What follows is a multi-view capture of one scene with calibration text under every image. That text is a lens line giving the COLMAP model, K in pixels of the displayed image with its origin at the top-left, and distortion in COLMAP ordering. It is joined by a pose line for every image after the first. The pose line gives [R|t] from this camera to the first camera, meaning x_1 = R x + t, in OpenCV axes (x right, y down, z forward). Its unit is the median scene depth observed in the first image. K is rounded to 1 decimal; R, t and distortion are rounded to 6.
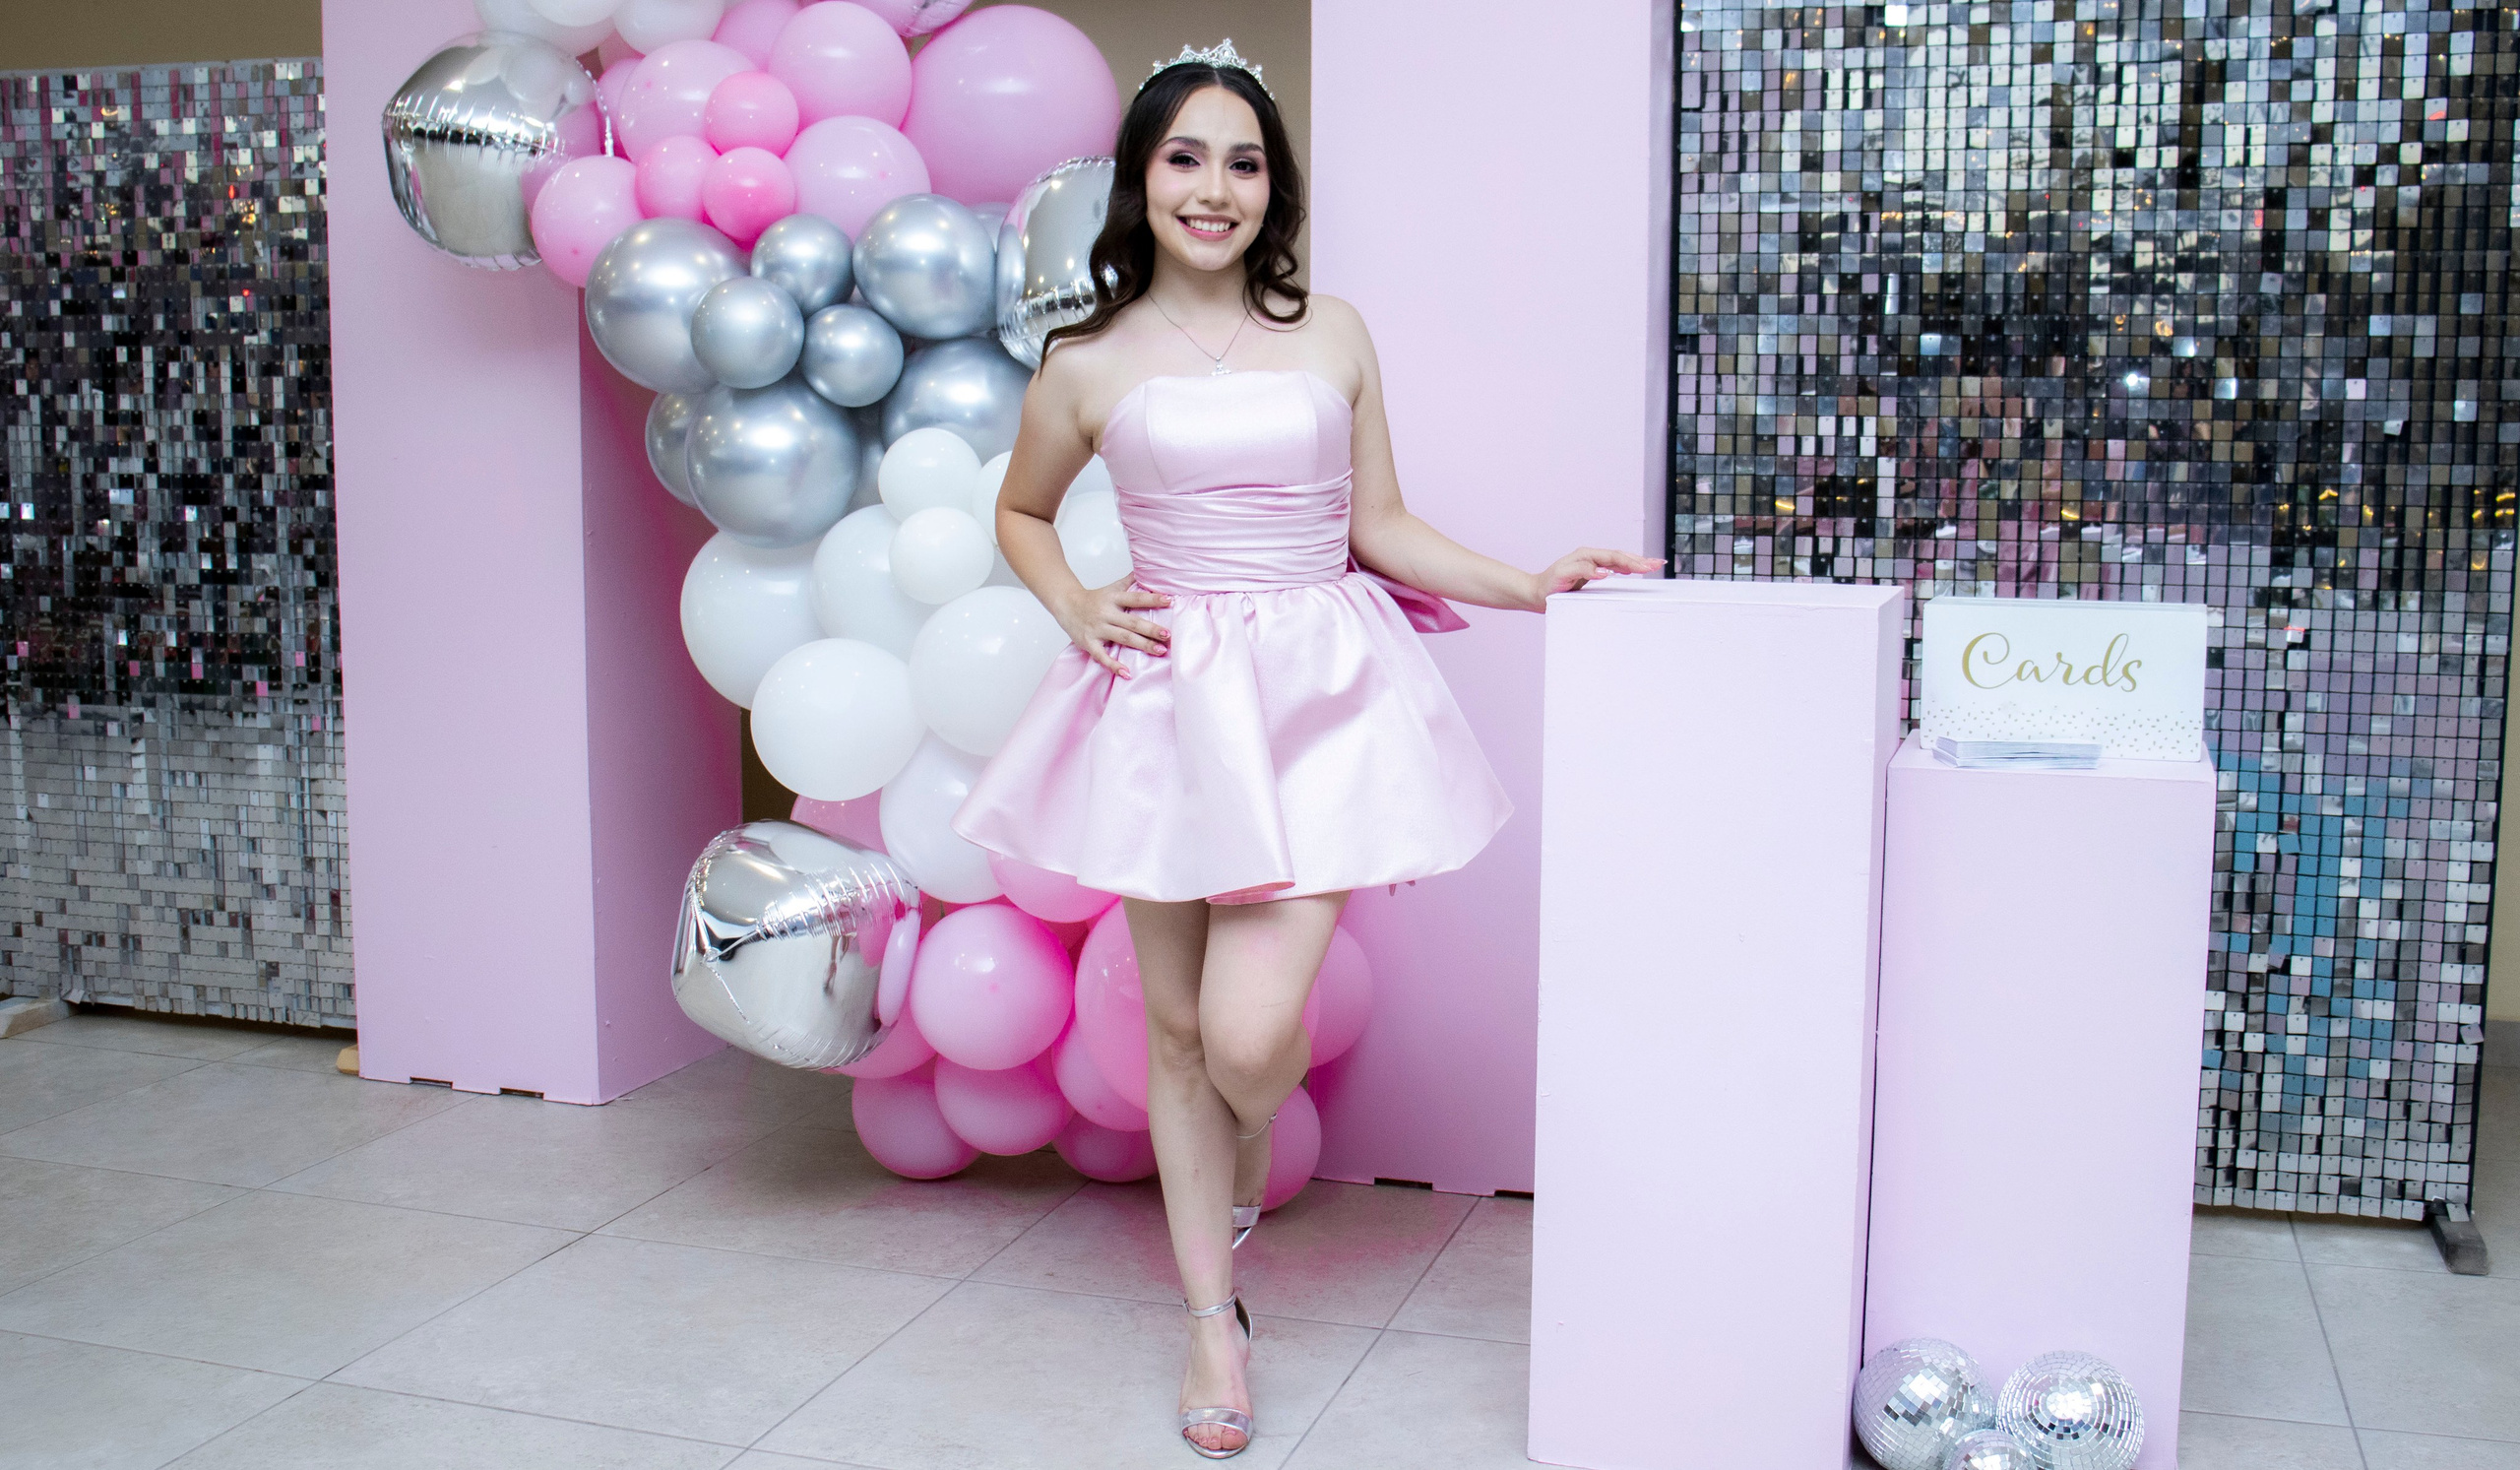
lens RADIAL K [[2569.9, 0, 1260.0], [0, 2569.9, 735.0], [0, 0, 1]] dist [-0.156692, 0.220640]
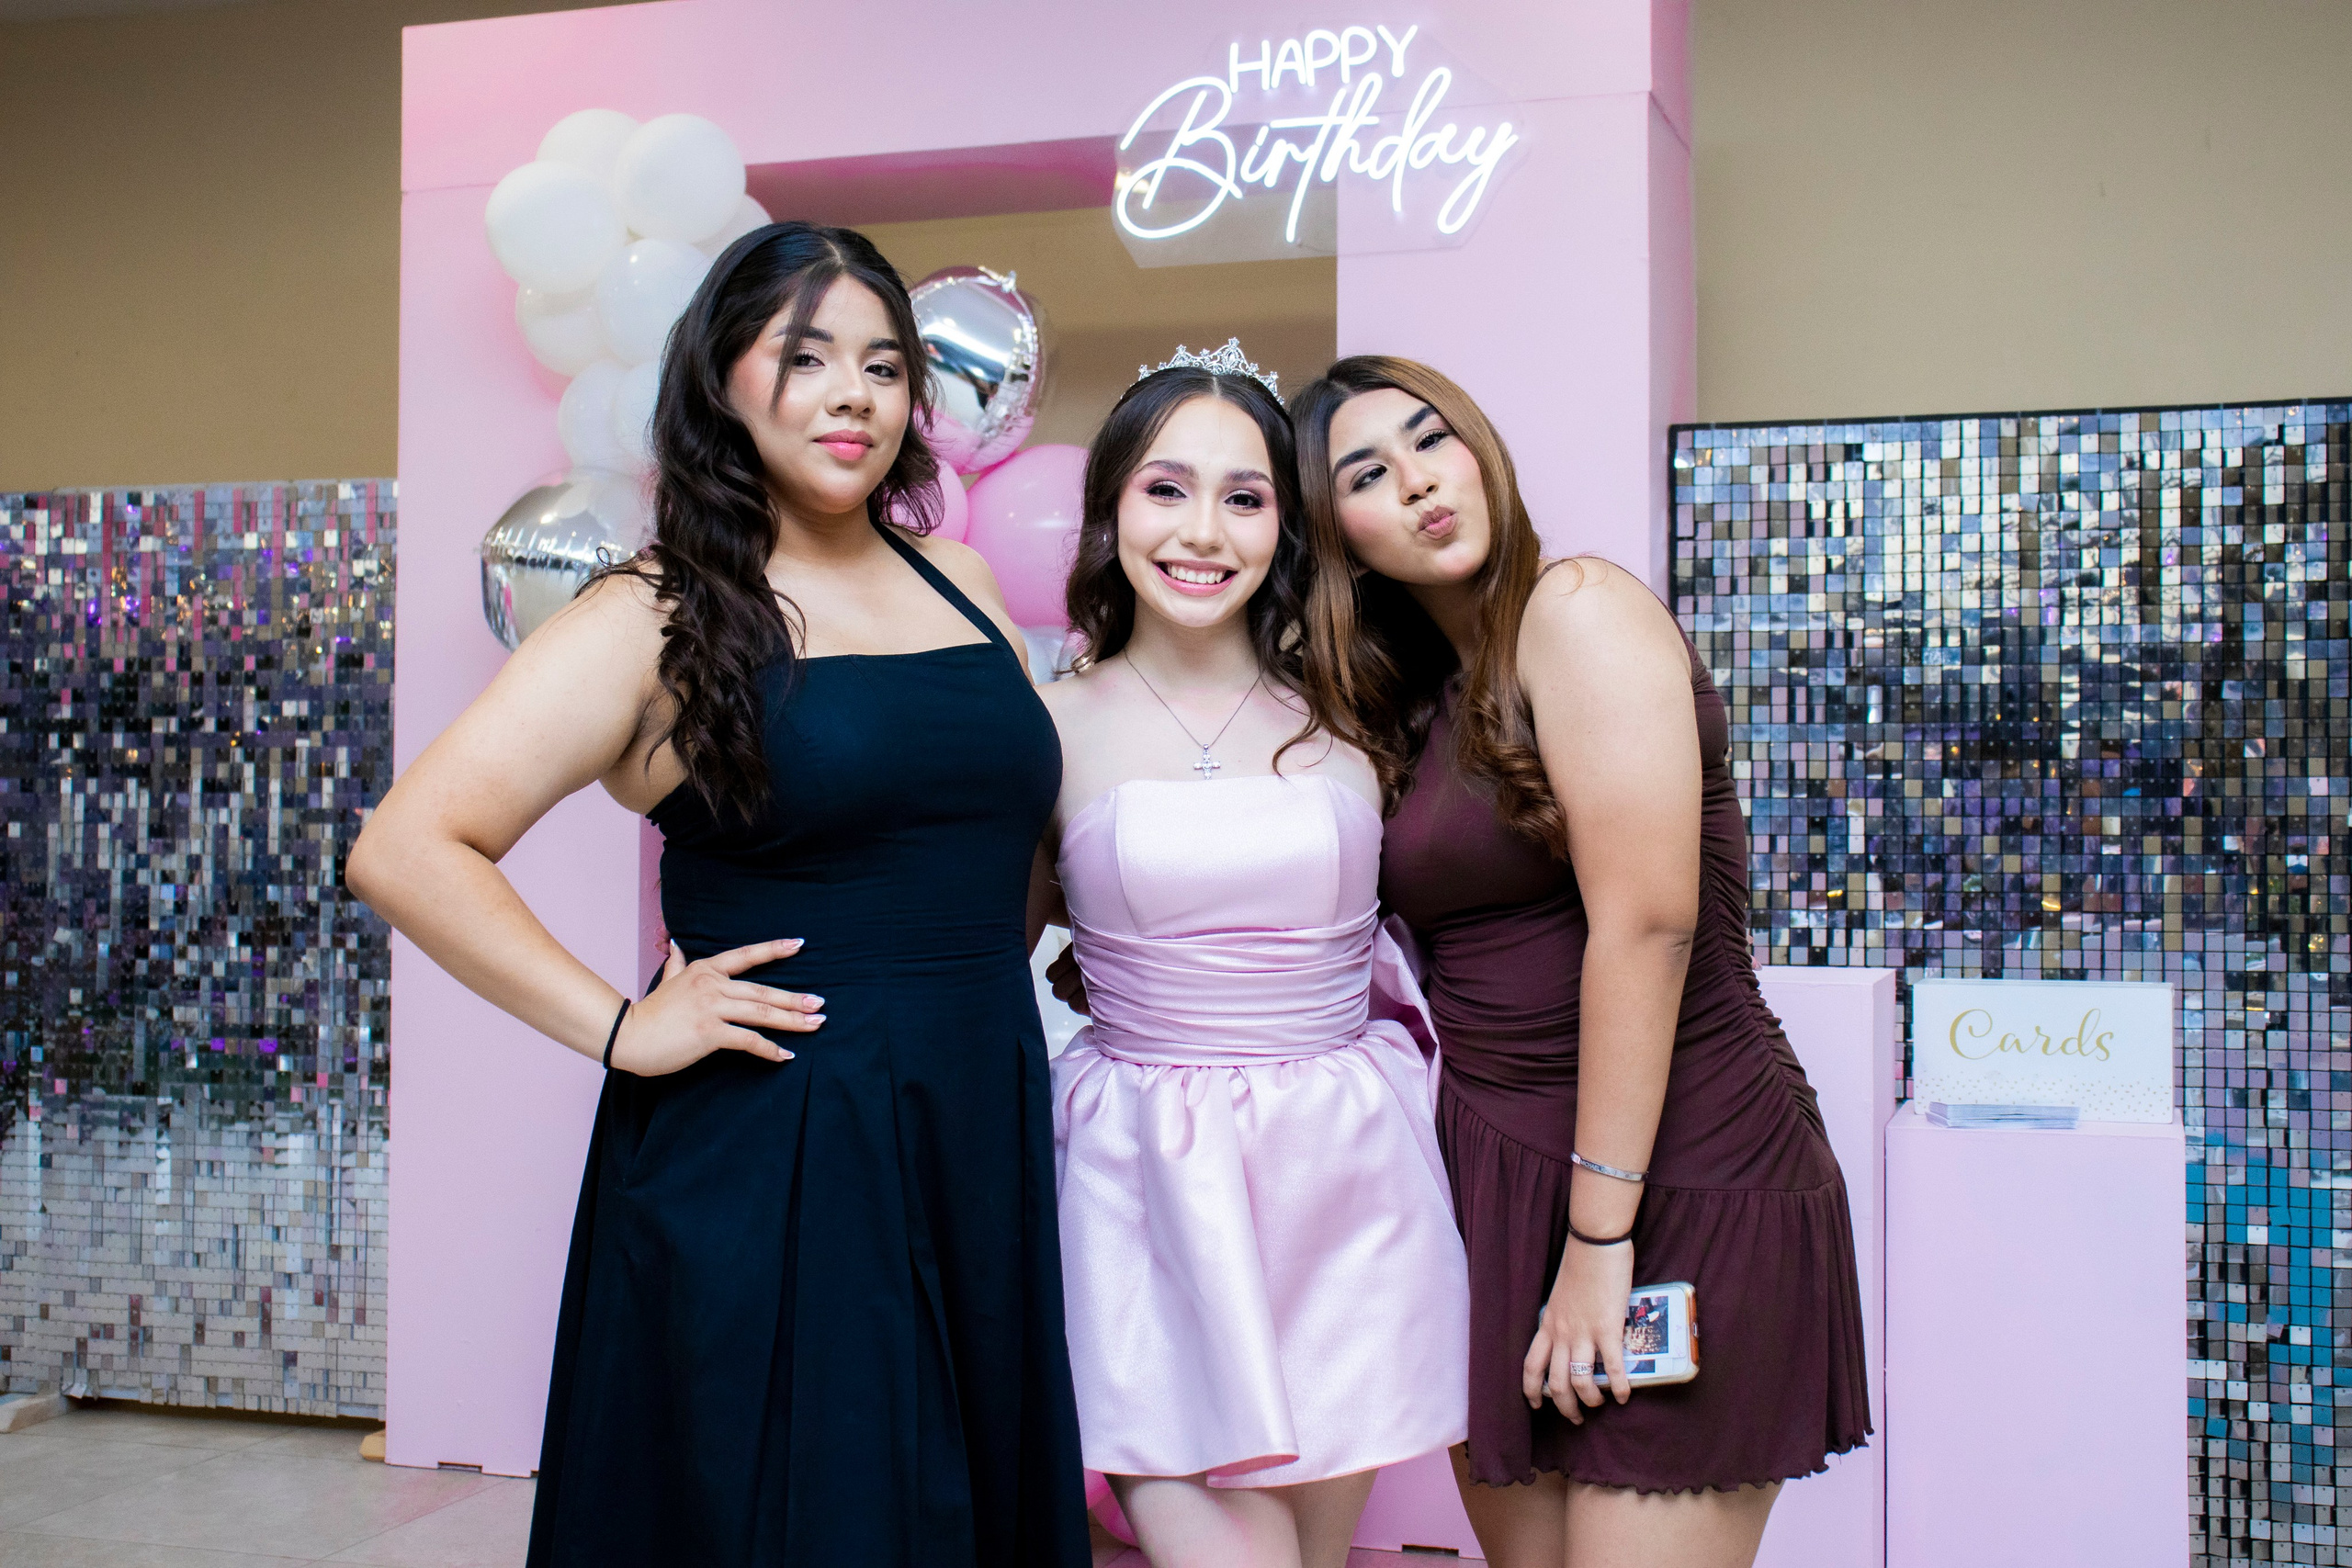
lens RADIAL K [[2889.9, 0, 1105.2], [0, 2889.9, 778.9], [0, 0, 1]] dist [-0.072709, 0.299430]
pose [[0.999803, -0.002995, -0.019641, -0.056574], [0.000334, 0.990970, -0.134081, 0.023328], [0.019866, 0.134048, 0.990776, -0.223818]]
